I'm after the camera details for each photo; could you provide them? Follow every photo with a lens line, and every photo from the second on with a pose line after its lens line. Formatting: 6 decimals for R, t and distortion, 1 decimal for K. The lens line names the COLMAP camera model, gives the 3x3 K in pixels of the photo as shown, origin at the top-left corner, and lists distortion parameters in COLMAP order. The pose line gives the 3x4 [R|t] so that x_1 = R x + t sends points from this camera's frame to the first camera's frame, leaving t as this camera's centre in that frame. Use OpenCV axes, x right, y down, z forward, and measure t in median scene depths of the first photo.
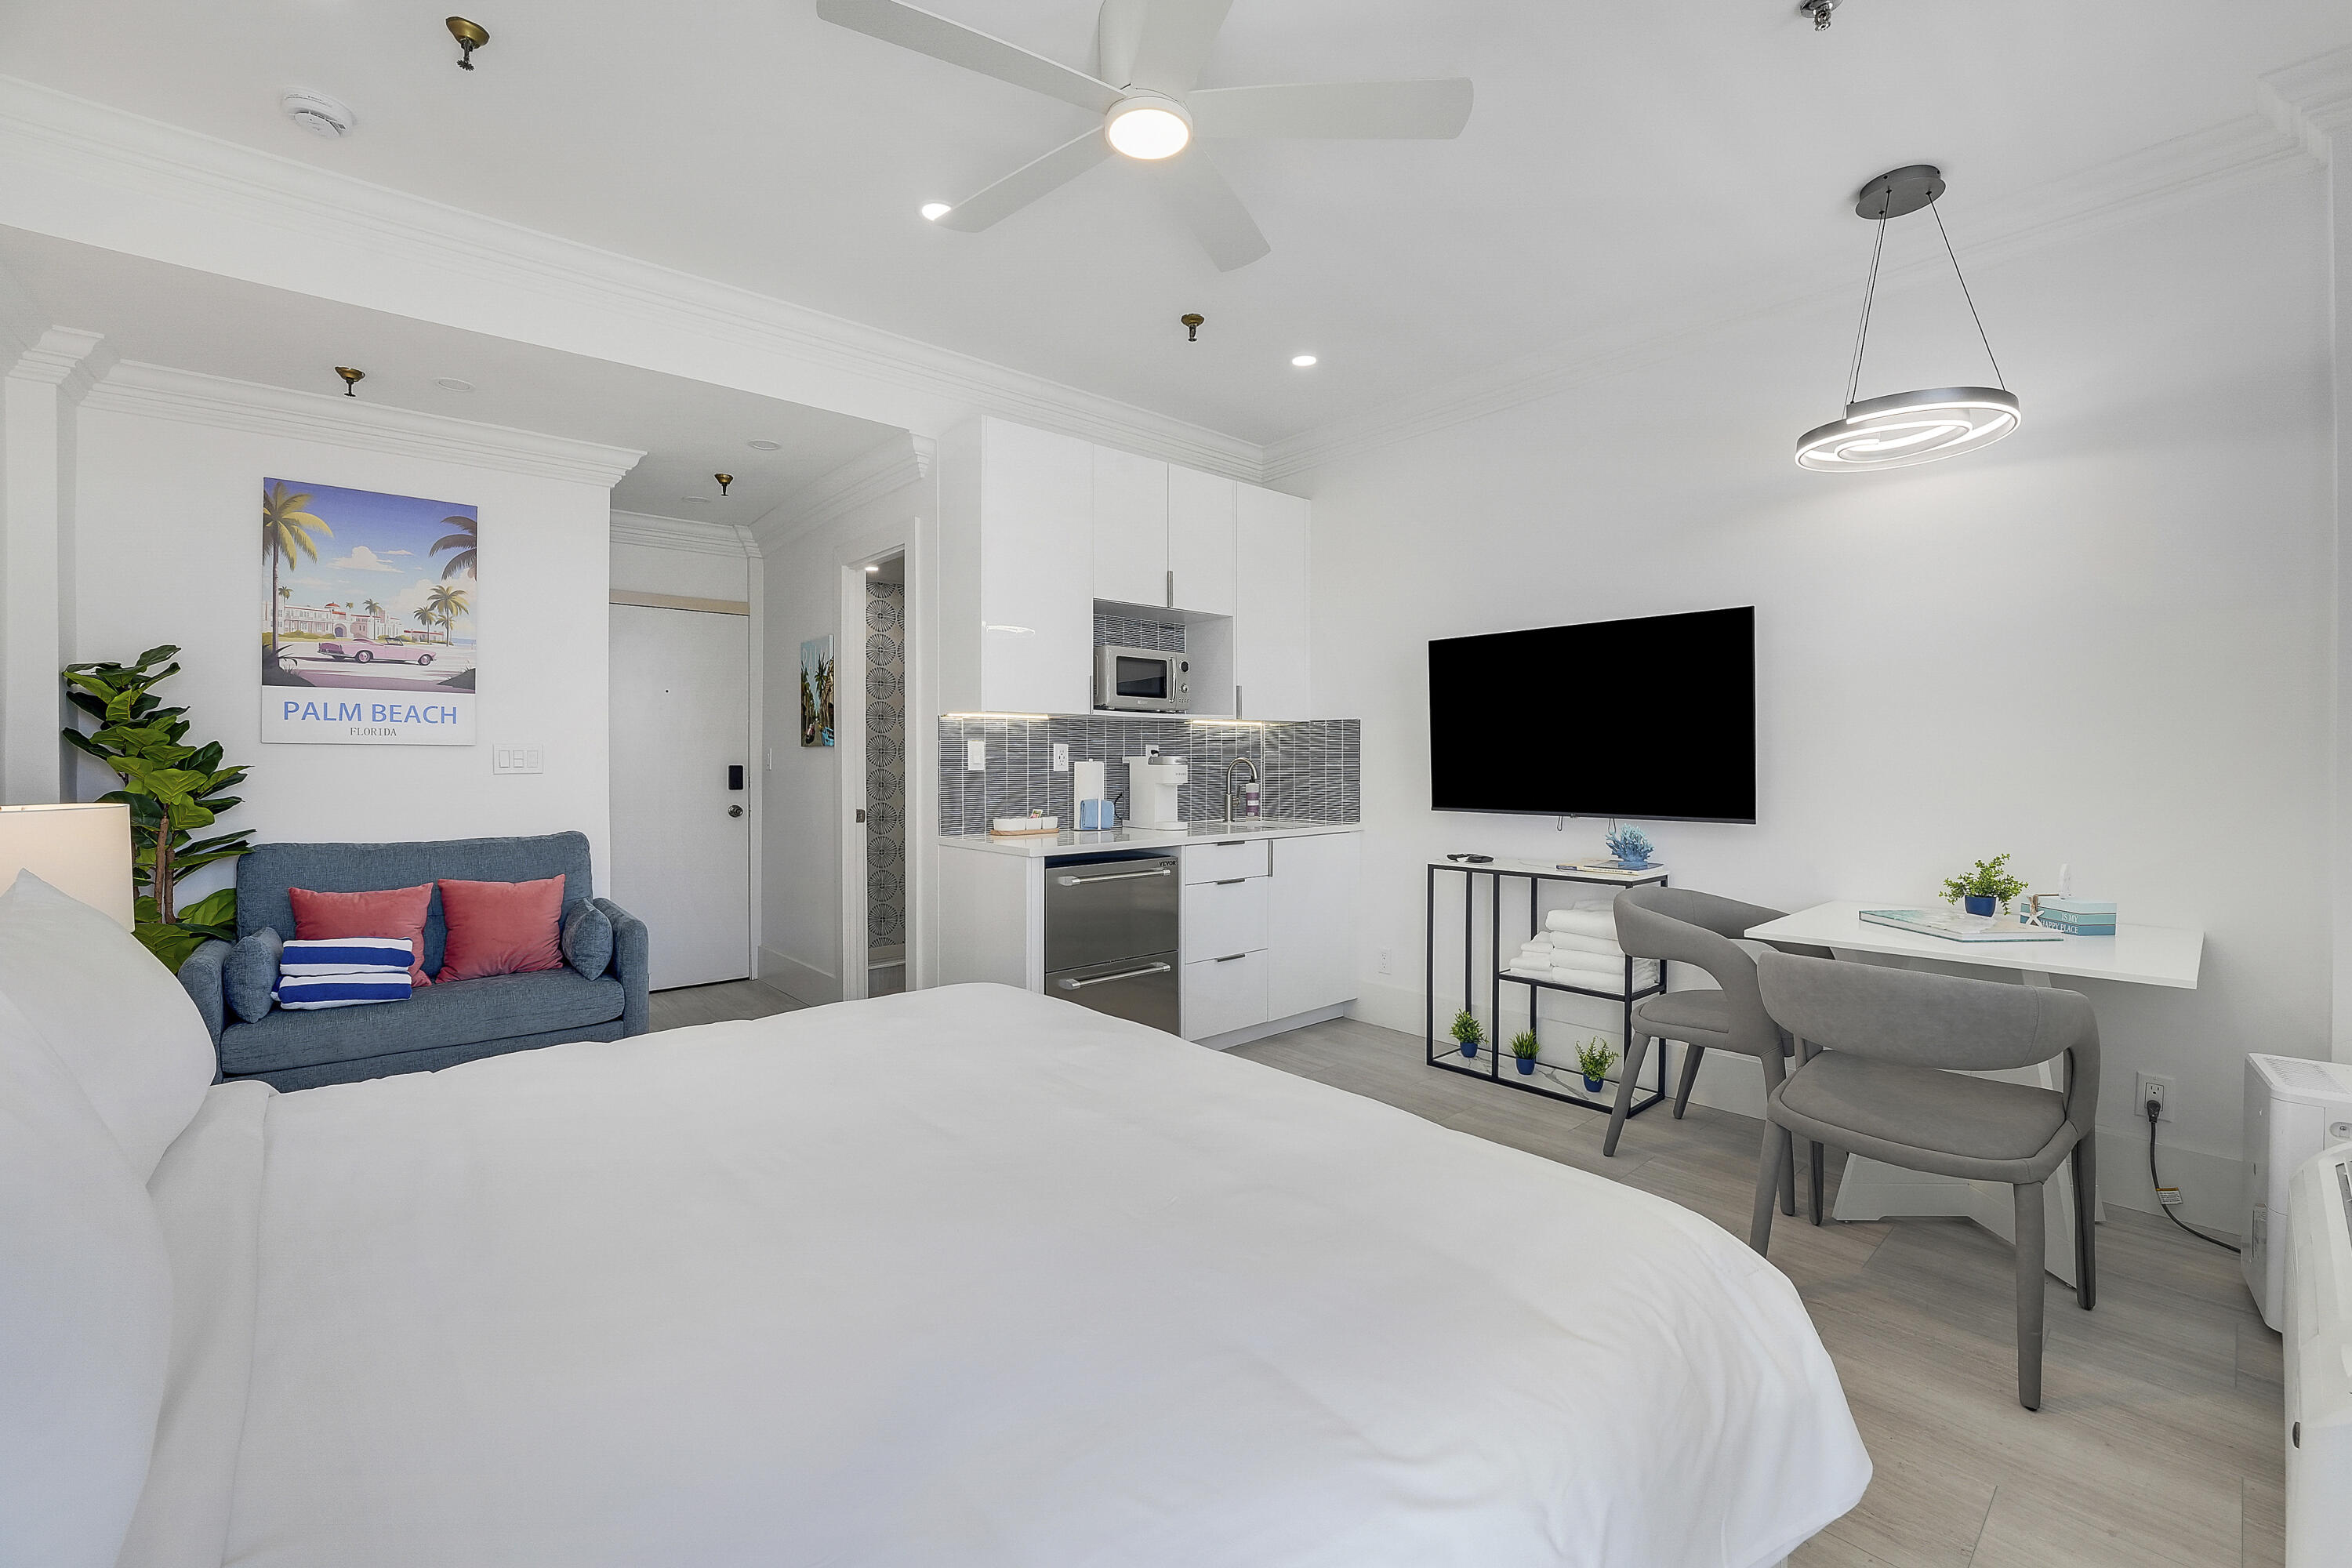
lens RADIAL K [[983.3, 0, 1203.6], [0, 983.3, 753.7], [0, 0, 1]] dist [-0.026256, 0.000002]
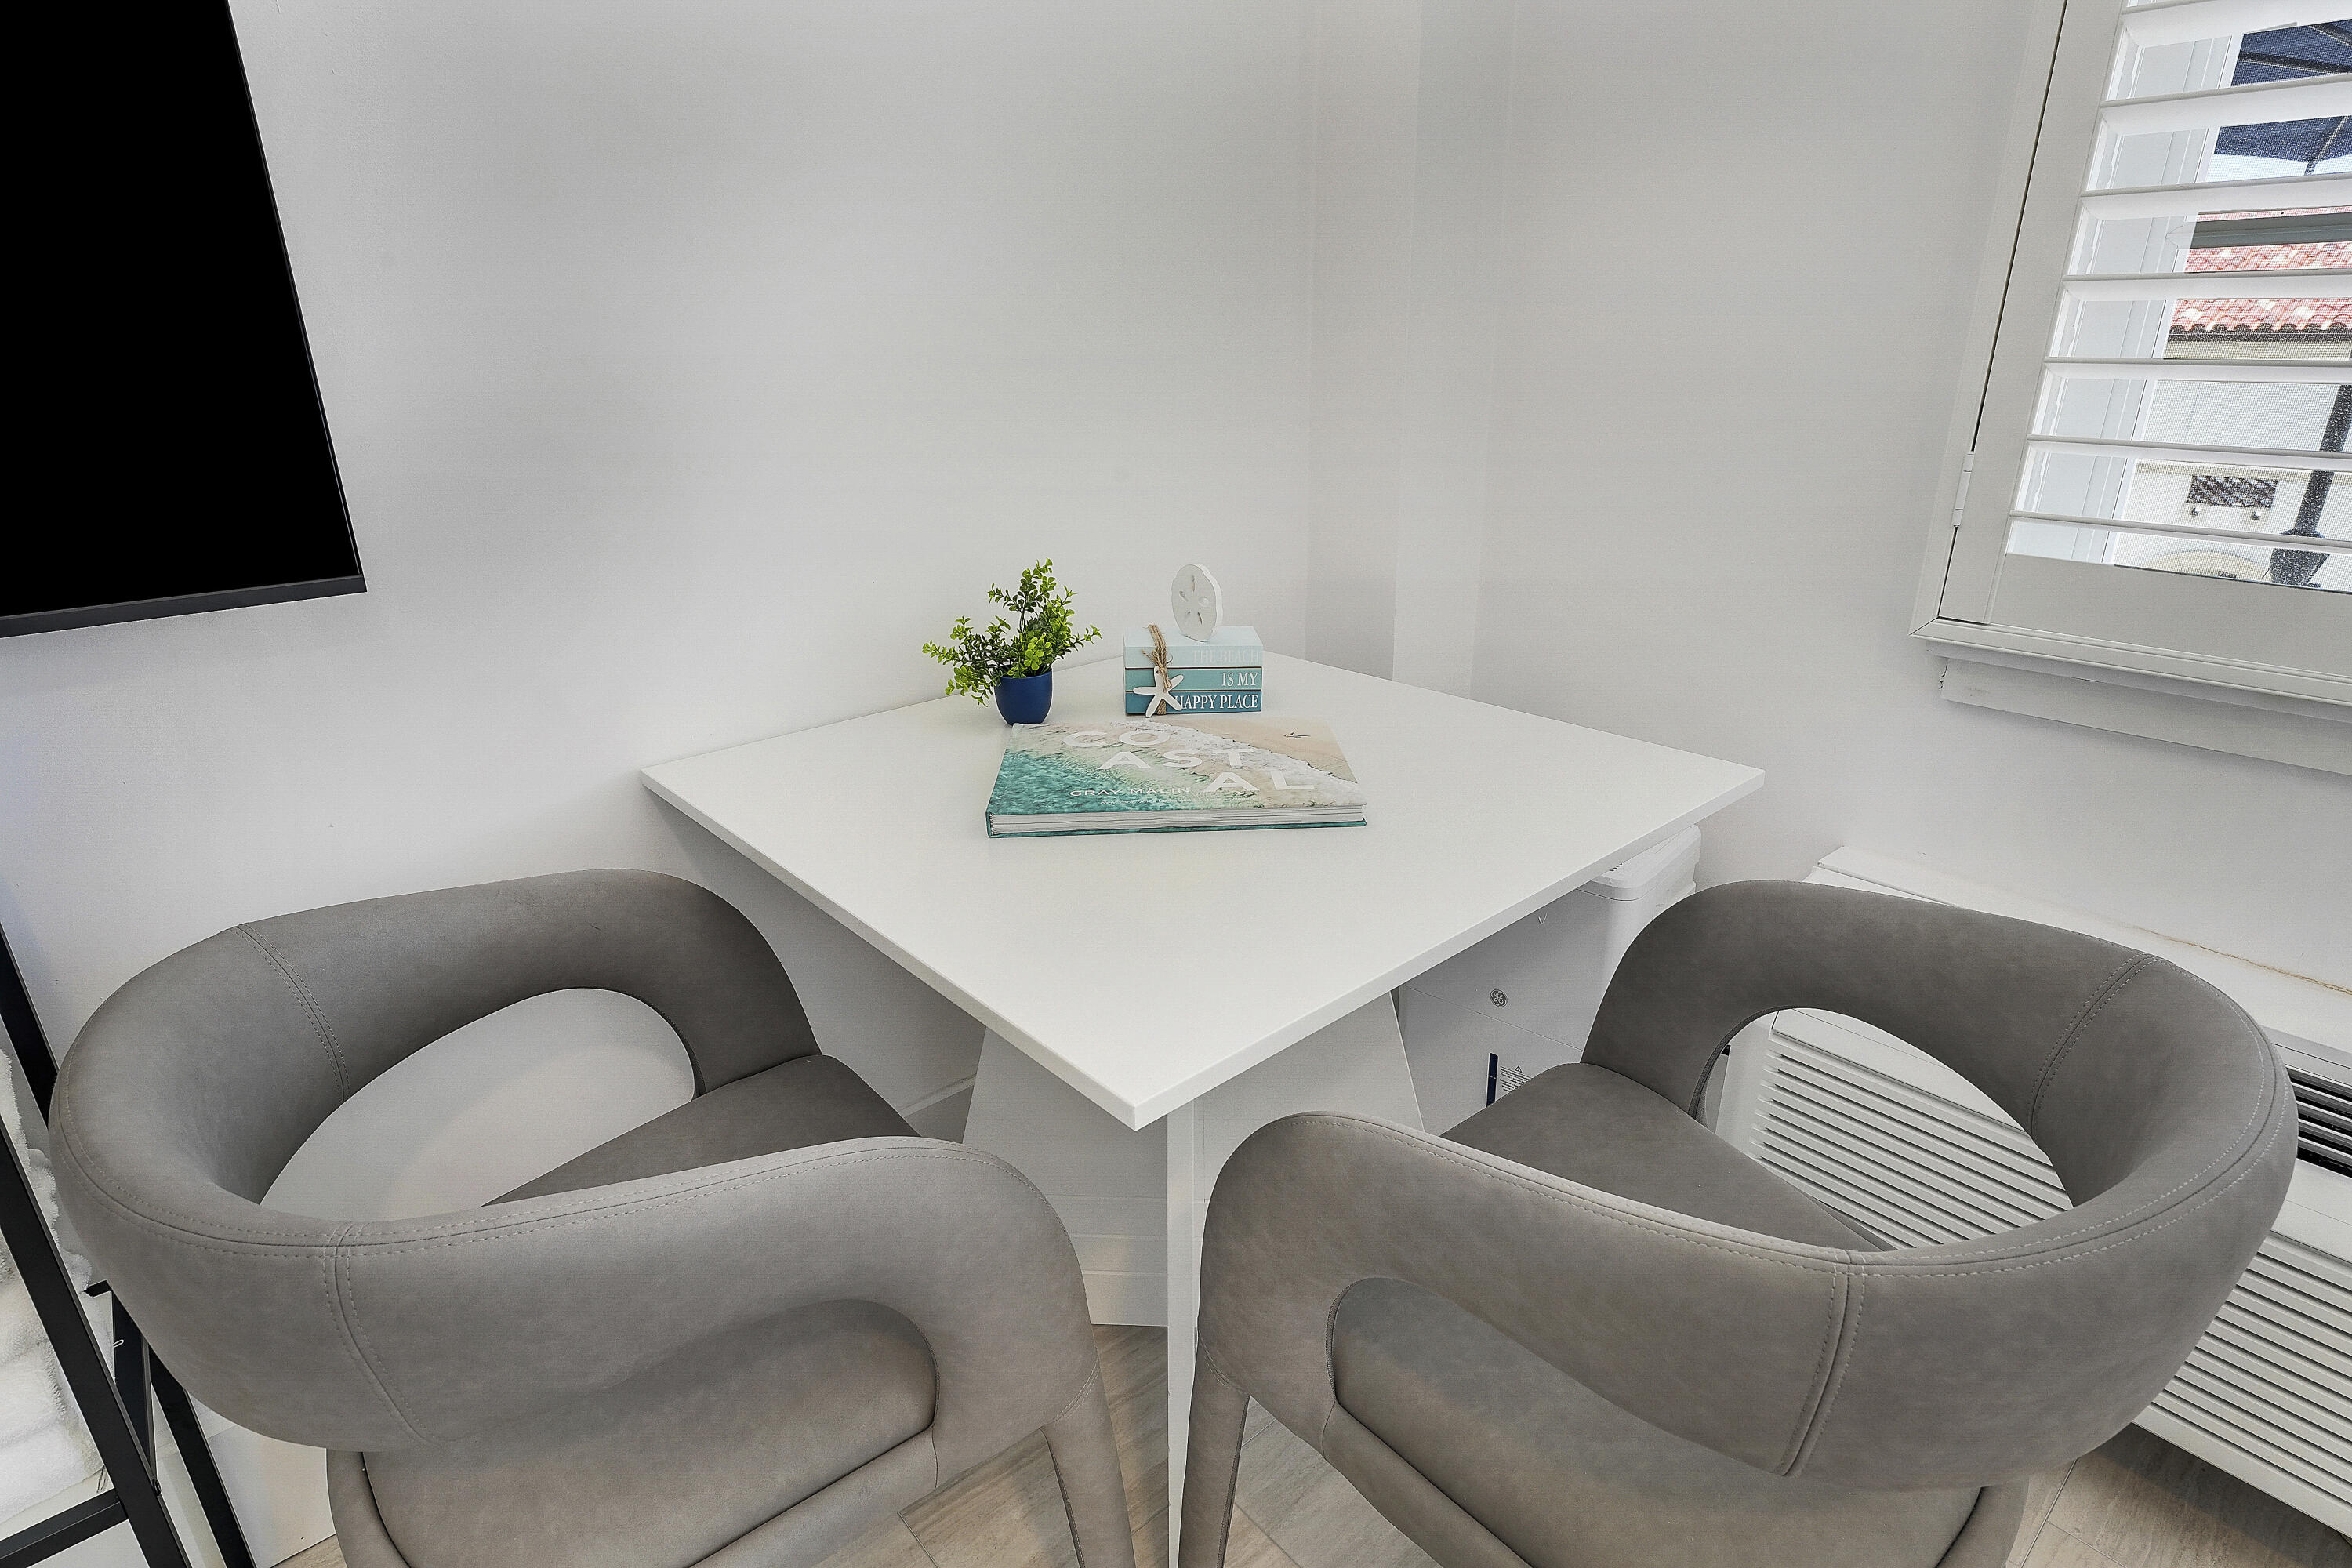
lens RADIAL K [[1231.7, 0, 1184.8], [0, 1231.7, 794.8], [0, 0, 1]] dist [-0.029452, -0.000427]
pose [[0.019348, -0.345221, 0.938322, 0.216631], [0.012755, 0.938507, 0.345026, 0.011502], [-0.999731, 0.005293, 0.022561, 0.682220]]
